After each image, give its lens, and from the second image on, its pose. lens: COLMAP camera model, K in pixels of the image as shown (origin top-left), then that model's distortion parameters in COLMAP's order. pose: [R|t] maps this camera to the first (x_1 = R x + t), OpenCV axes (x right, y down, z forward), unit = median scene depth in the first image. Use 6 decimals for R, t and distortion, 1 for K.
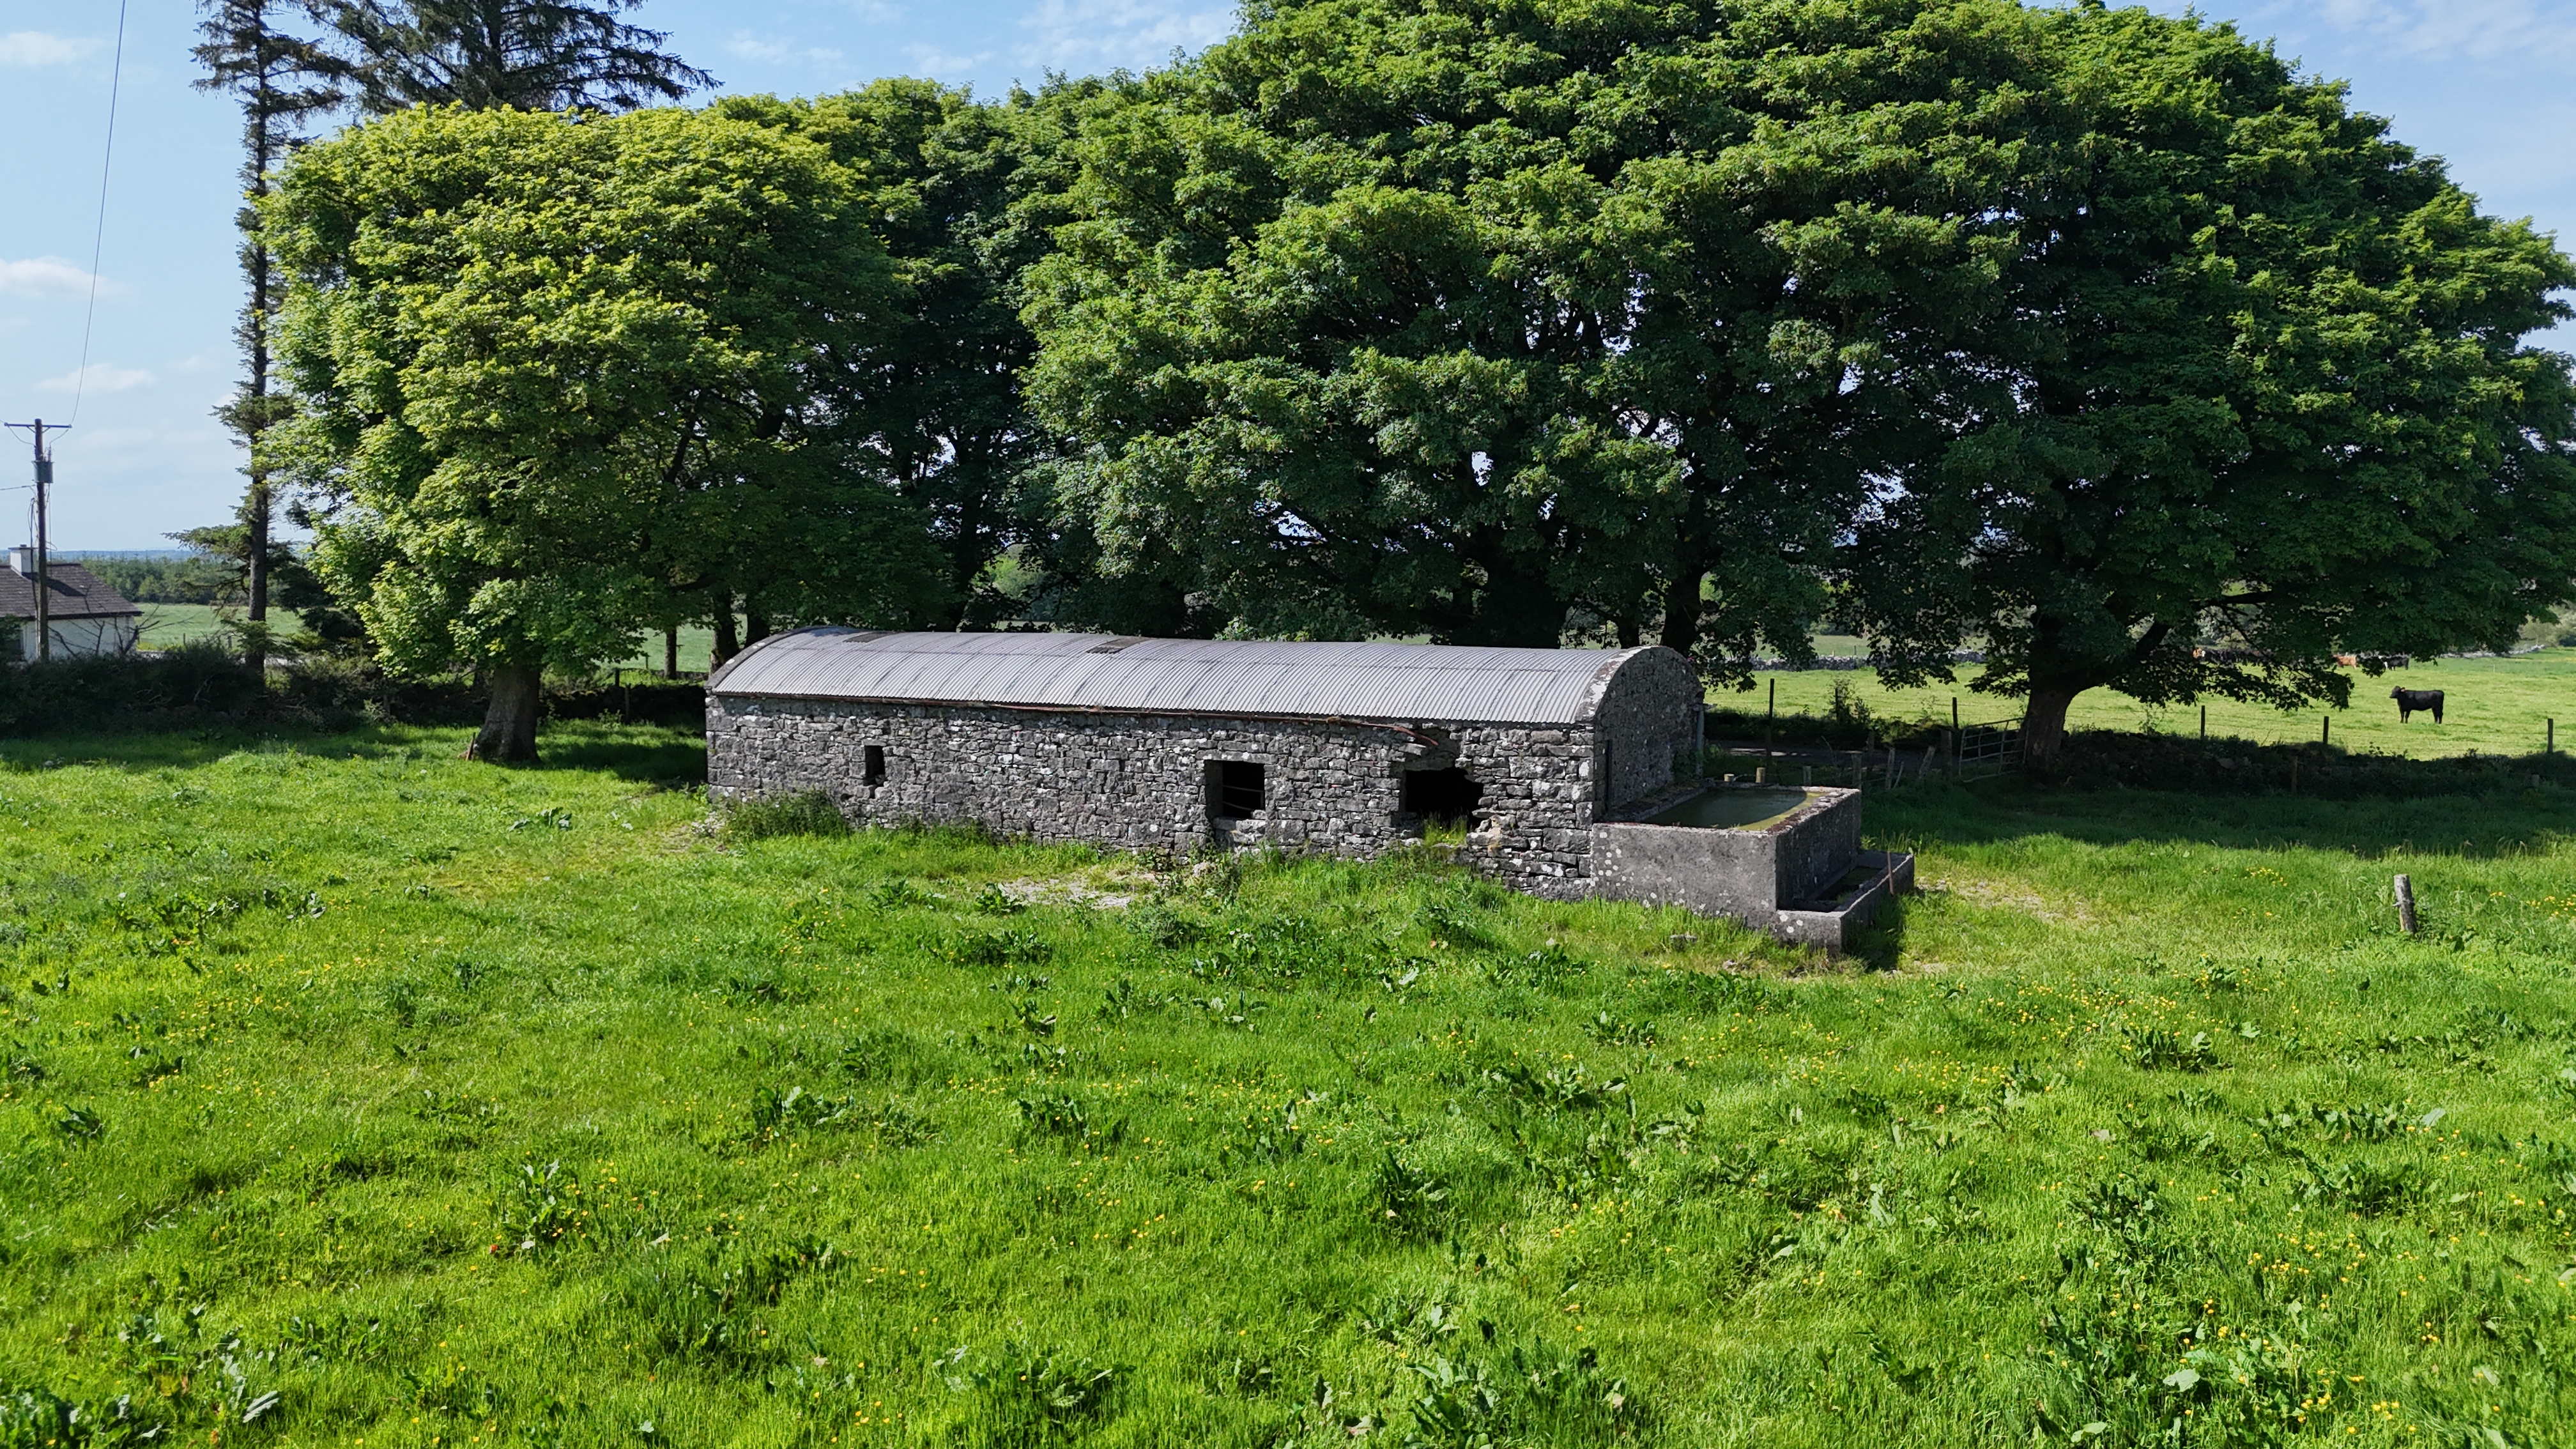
lens RADIAL K [[1881.9, 0, 1289.7], [0, 1881.9, 729.1], [0, 0, 1]] dist [0.057152, -0.006995]
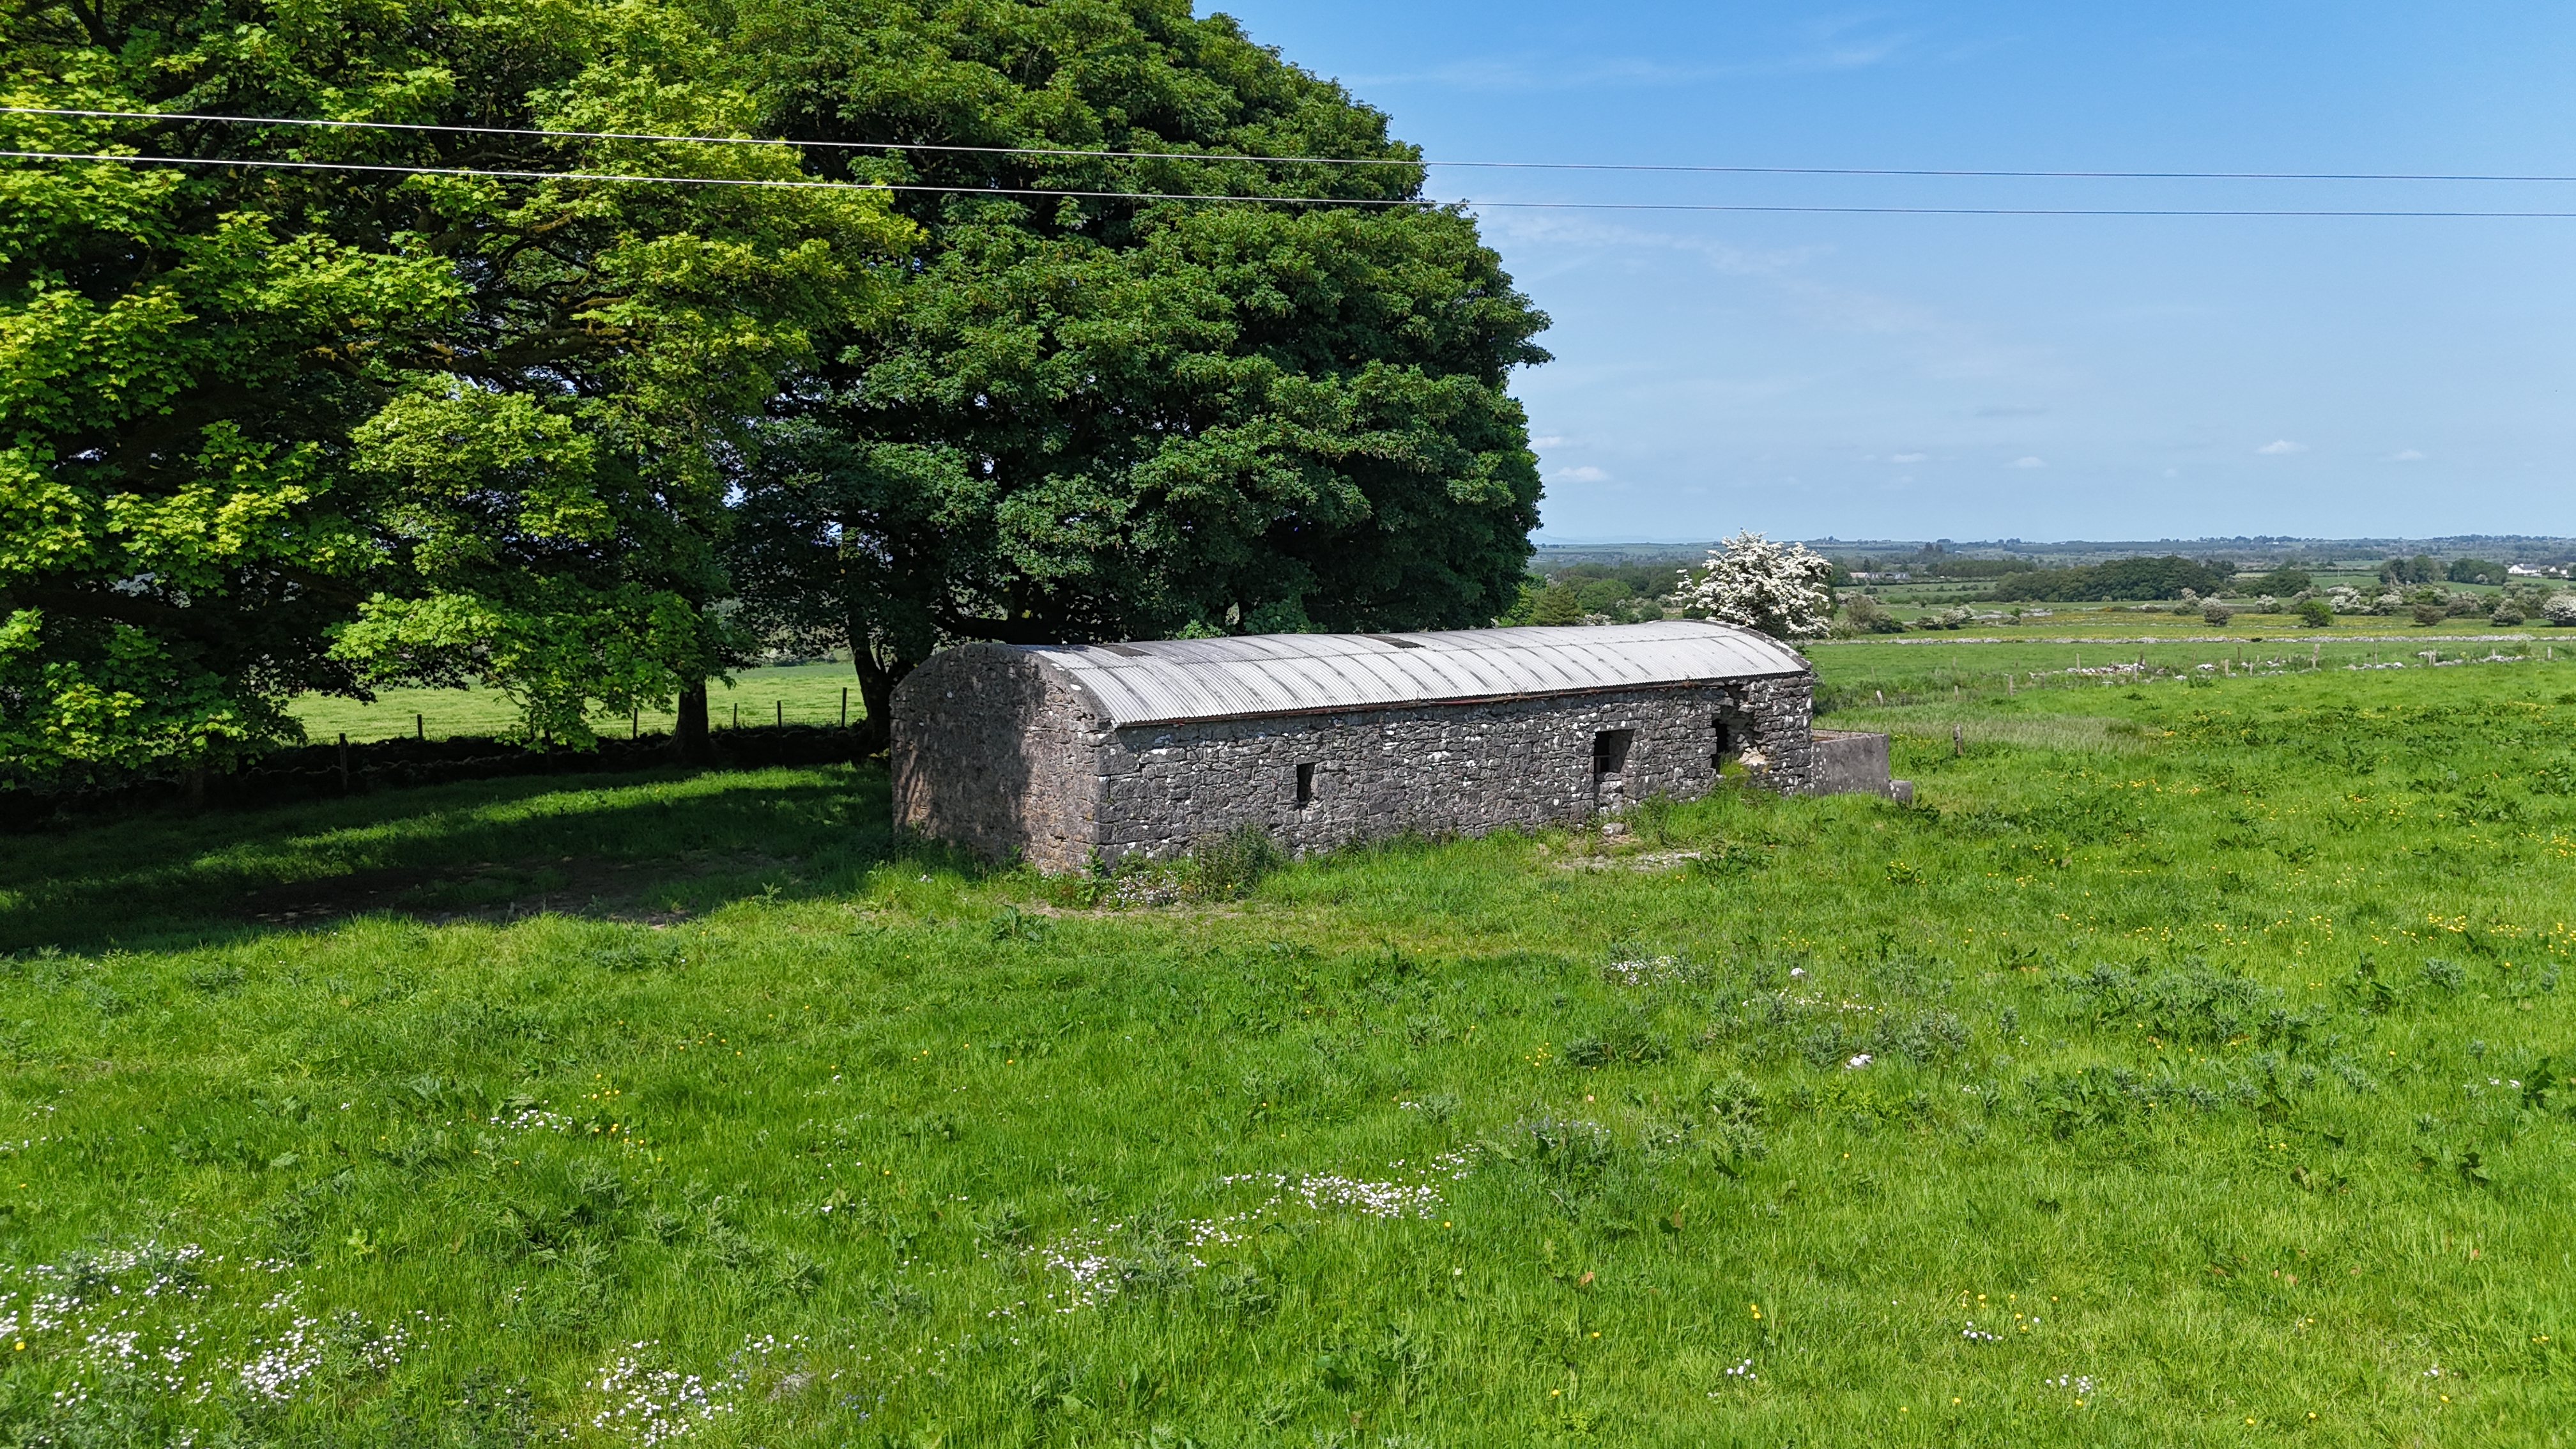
lens RADIAL K [[1881.9, 0, 1288.7], [0, 1881.9, 723.7], [0, 0, 1]] dist [0.057152, -0.006995]
pose [[0.406218, -0.082230, 0.910069, -1.032843], [0.088547, 0.994798, 0.050362, -0.055386], [-0.909476, 0.060126, 0.411386, 0.641091]]
